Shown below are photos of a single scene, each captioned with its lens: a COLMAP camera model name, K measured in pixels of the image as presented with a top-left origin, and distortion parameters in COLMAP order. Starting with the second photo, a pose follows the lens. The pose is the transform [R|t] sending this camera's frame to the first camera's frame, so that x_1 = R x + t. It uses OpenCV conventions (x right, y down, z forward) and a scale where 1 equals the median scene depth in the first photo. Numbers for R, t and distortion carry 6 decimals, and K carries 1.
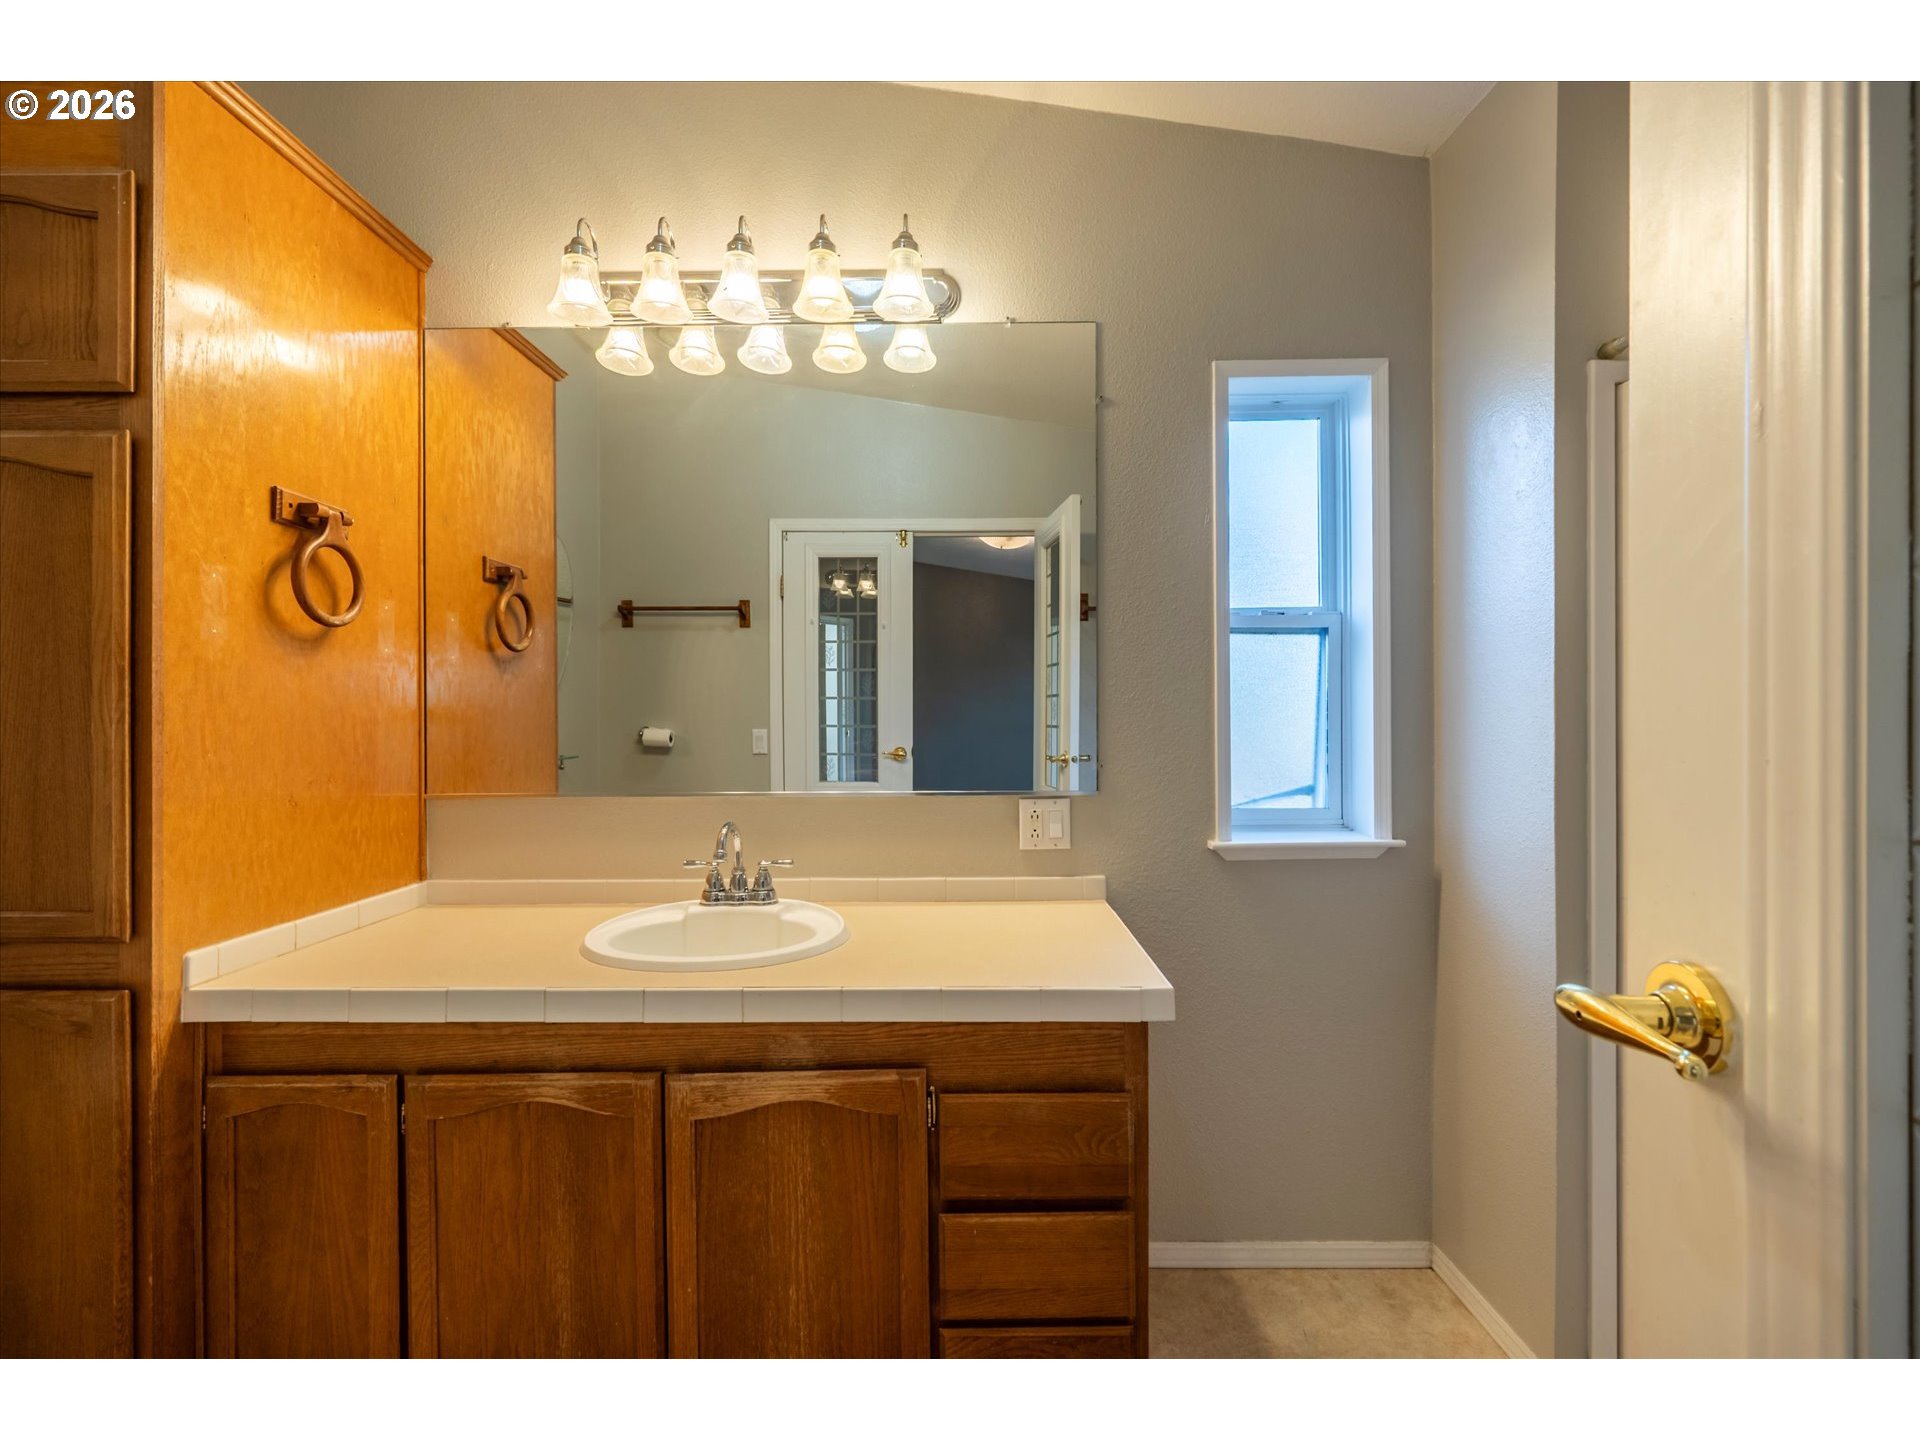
lens RADIAL K [[799.3, 0, 958.9], [0, 799.3, 717.8], [0, 0, 1]] dist [0.003935, -0.000690]
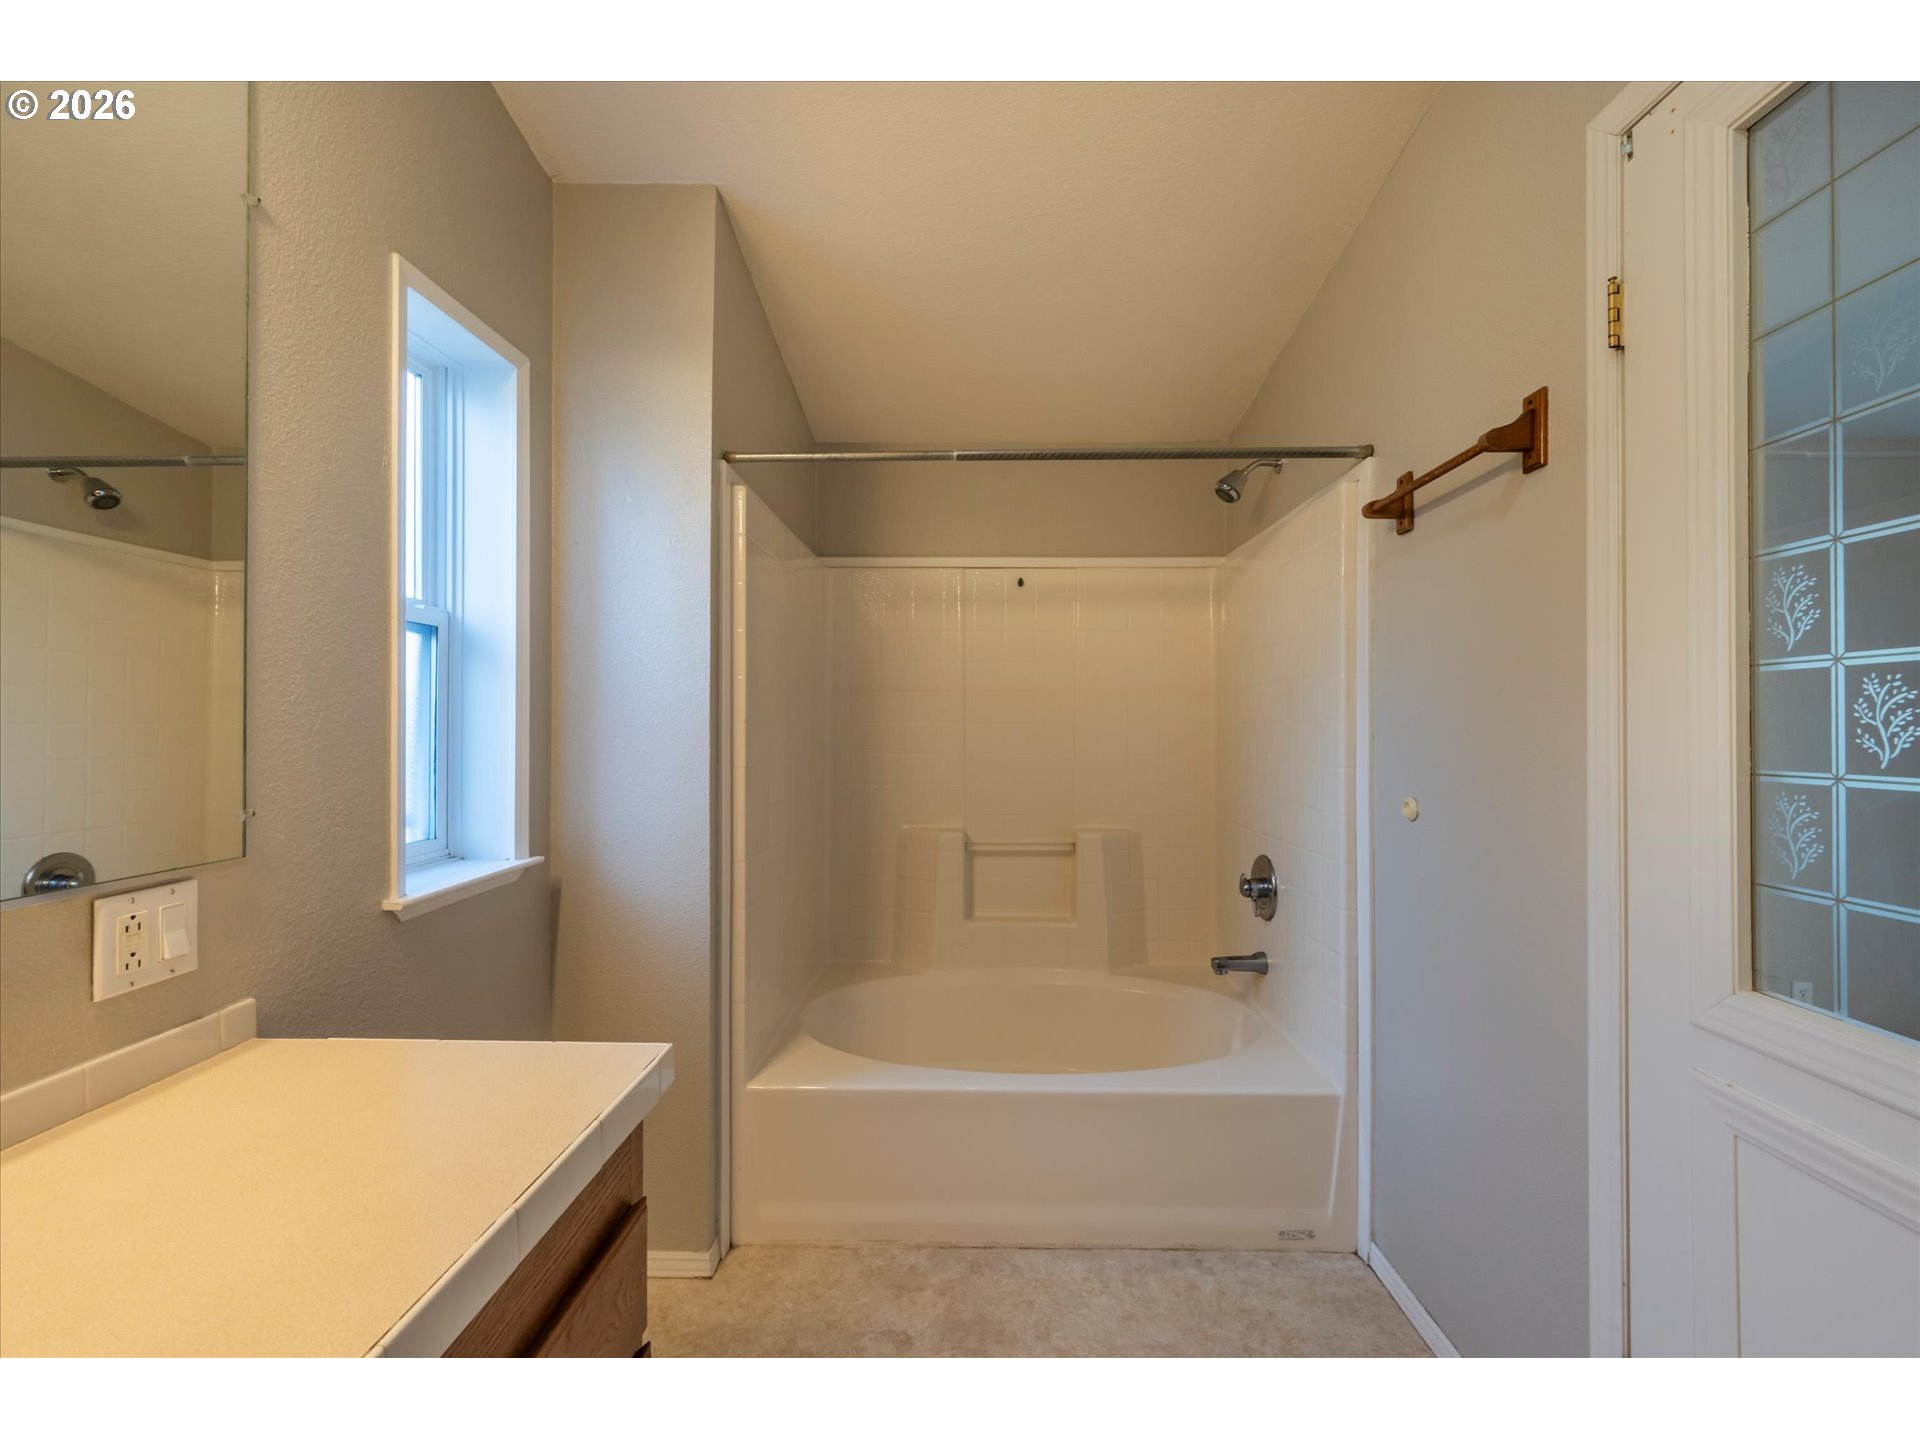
lens RADIAL K [[799.3, 0, 959.1], [0, 799.3, 721.2], [0, 0, 1]] dist [0.003935, -0.000690]
pose [[0.019141, 0.009220, 0.999774, -0.411208], [0.003930, 0.999949, -0.009297, -0.001671], [-0.999809, 0.004107, 0.019104, 0.460489]]
